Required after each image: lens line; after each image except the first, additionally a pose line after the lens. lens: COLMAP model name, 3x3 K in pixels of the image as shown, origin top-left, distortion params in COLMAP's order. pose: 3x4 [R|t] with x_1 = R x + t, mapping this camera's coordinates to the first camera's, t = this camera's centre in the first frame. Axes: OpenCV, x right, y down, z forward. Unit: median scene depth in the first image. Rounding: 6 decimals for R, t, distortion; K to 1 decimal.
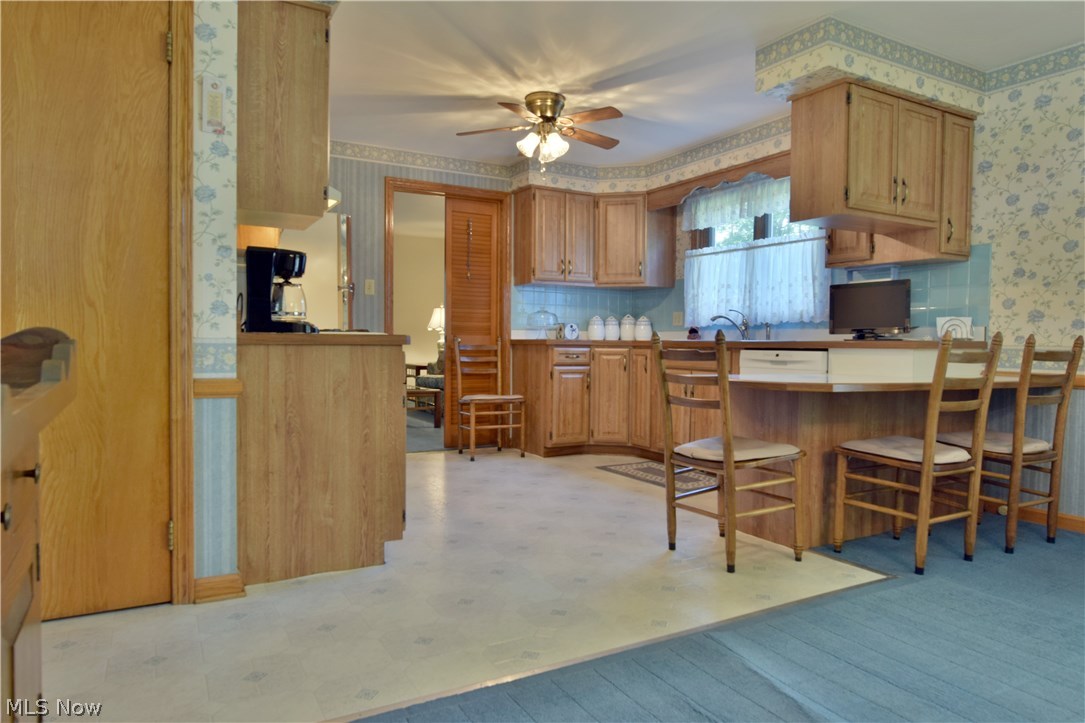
lens RADIAL K [[658.5, 0, 538.3], [0, 658.5, 351.3], [0, 0, 1]] dist [-0.015519, -0.004290]
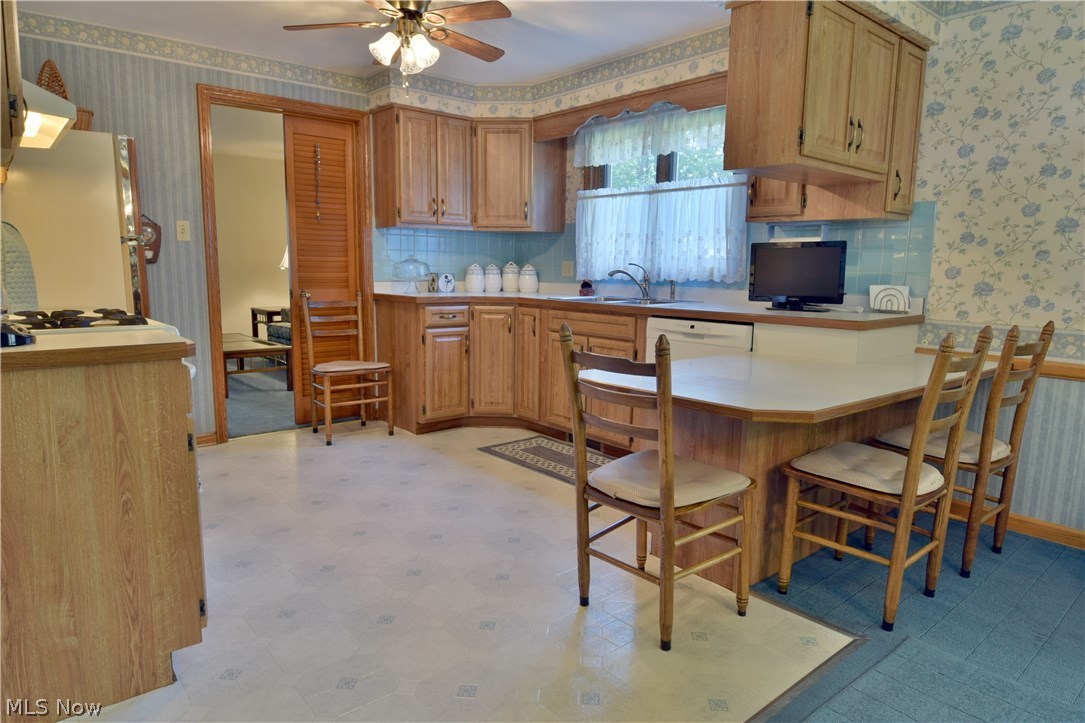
lens RADIAL K [[658.5, 0, 540.3], [0, 658.5, 358.4], [0, 0, 1]] dist [-0.015519, -0.004290]
pose [[0.981649, -0.022812, 0.189330, 0.011381], [0.000029, 0.992838, 0.119471, -0.065853], [-0.190699, -0.117273, 0.974618, 0.245427]]
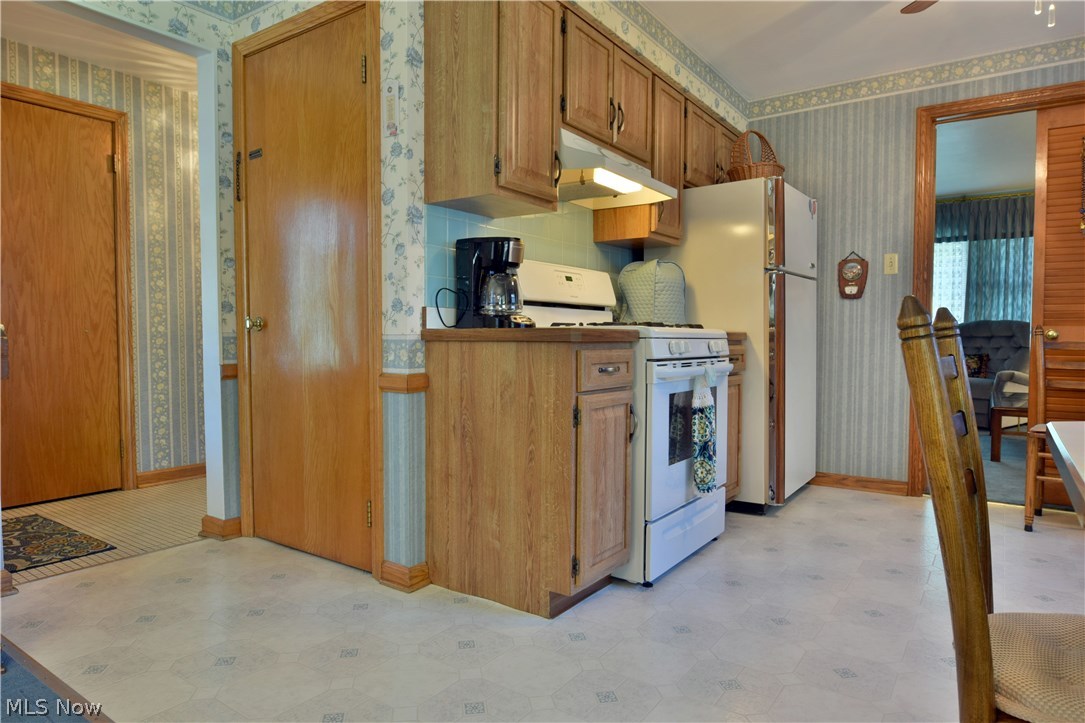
lens RADIAL K [[658.5, 0, 544.2], [0, 658.5, 361.4], [0, 0, 1]] dist [-0.015519, -0.004290]
pose [[0.433910, 0.023920, -0.900639, 0.359445], [-0.014142, 0.999705, 0.019738, -0.000971], [0.900845, 0.004172, 0.434121, 0.501345]]
